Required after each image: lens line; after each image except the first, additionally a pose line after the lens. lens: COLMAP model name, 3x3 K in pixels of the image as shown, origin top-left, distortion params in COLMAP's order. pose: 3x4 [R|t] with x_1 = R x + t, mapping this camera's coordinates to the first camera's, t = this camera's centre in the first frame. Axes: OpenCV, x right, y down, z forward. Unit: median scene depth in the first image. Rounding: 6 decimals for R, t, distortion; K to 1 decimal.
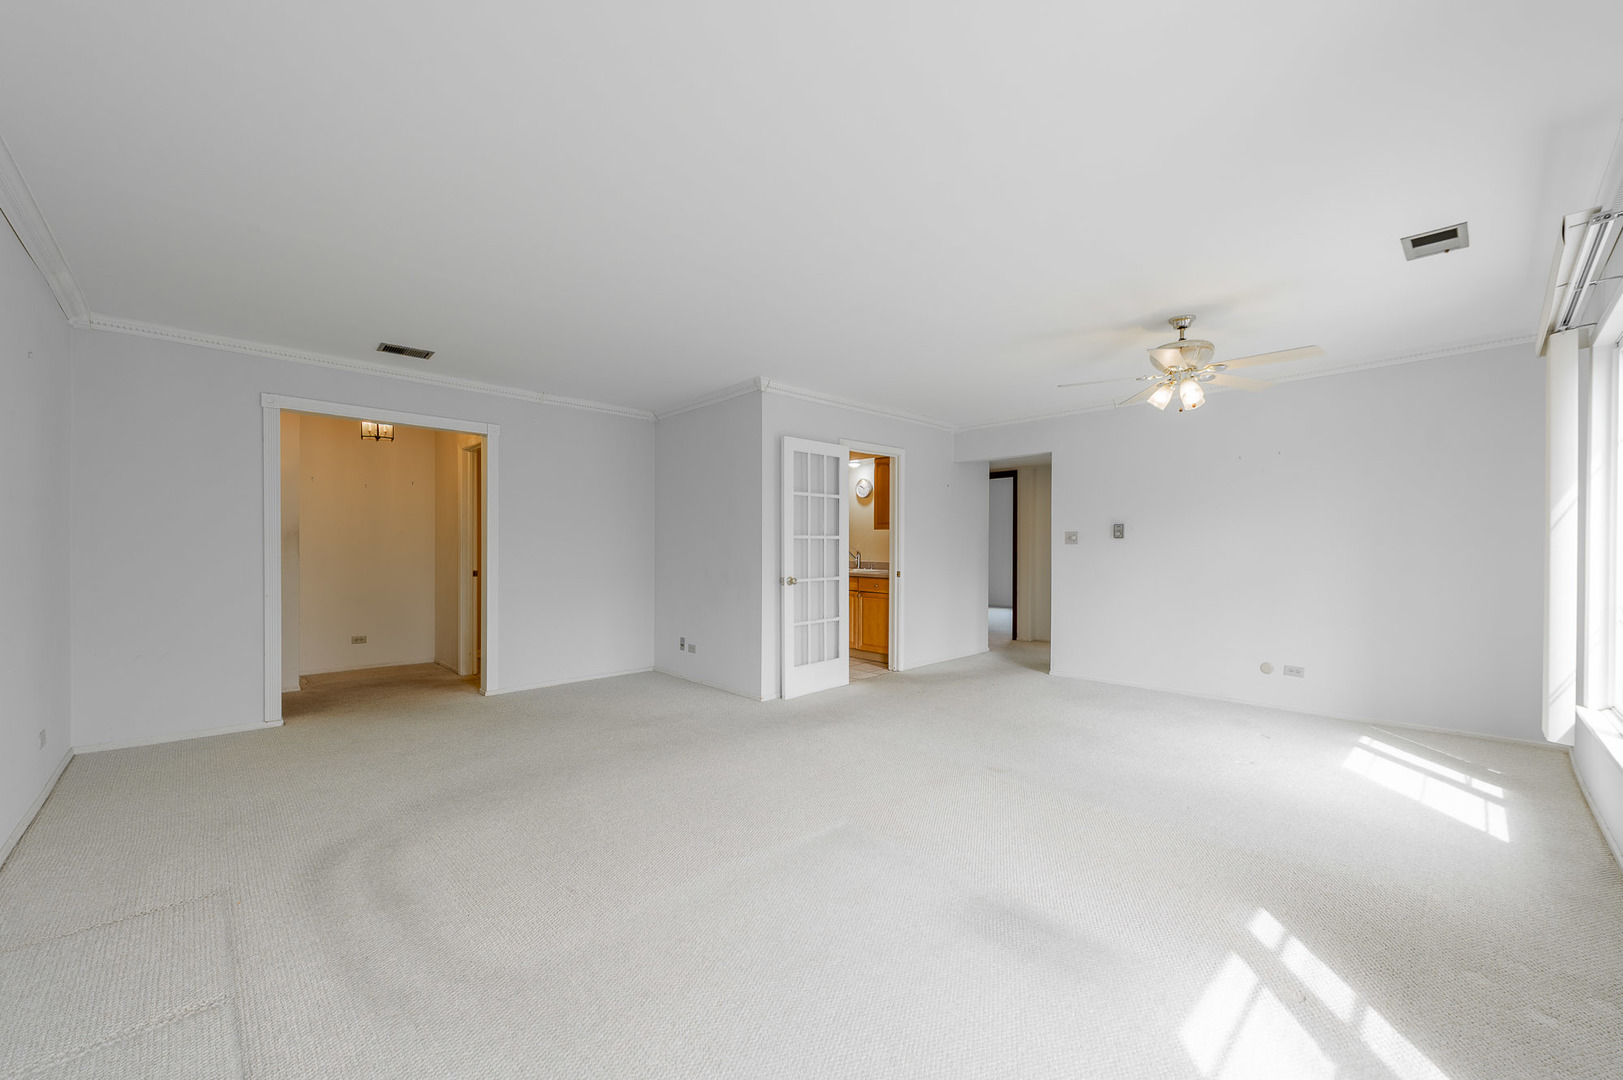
lens RADIAL K [[646.4, 0, 805.8], [0, 646.4, 553.0], [0, 0, 1]] dist [0.001652, 0.000137]
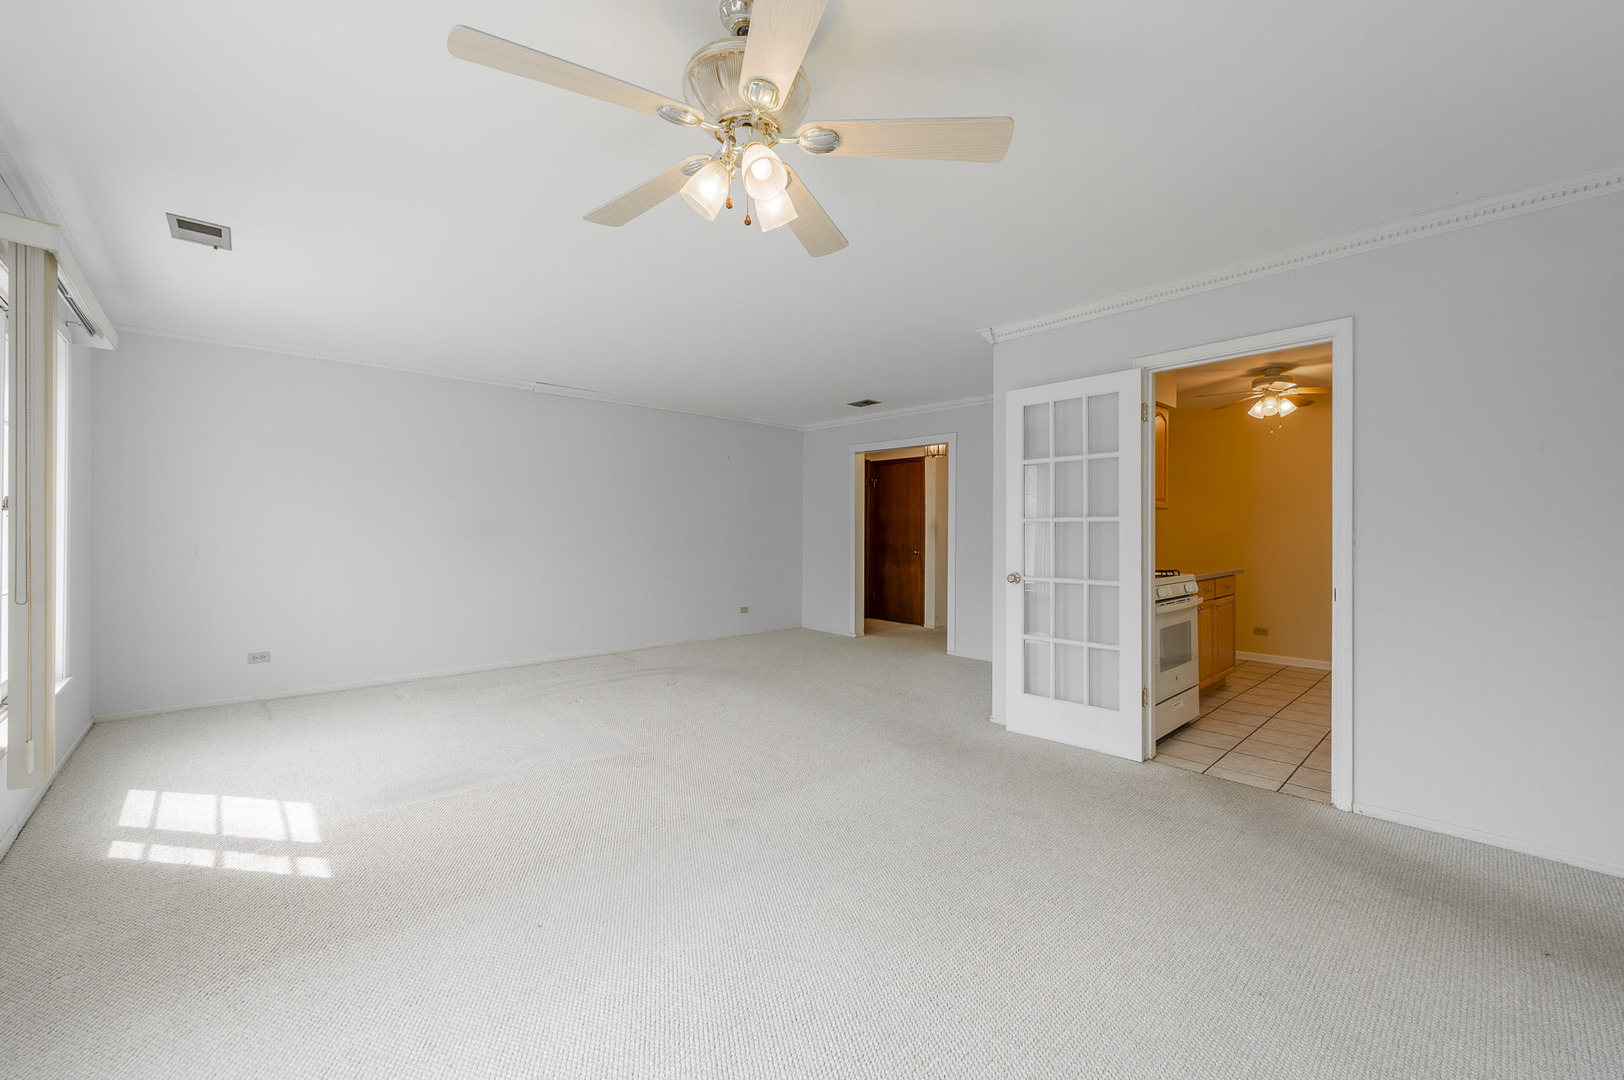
lens RADIAL K [[628.6, 0, 783.4], [0, 628.6, 537.8], [0, 0, 1]] dist [0.000169, -0.000022]
pose [[-0.031044, 0.001240, -0.999517, 0.837899], [-0.007428, 0.999971, 0.001472, -0.003139], [0.999490, 0.007470, -0.031034, 0.868167]]
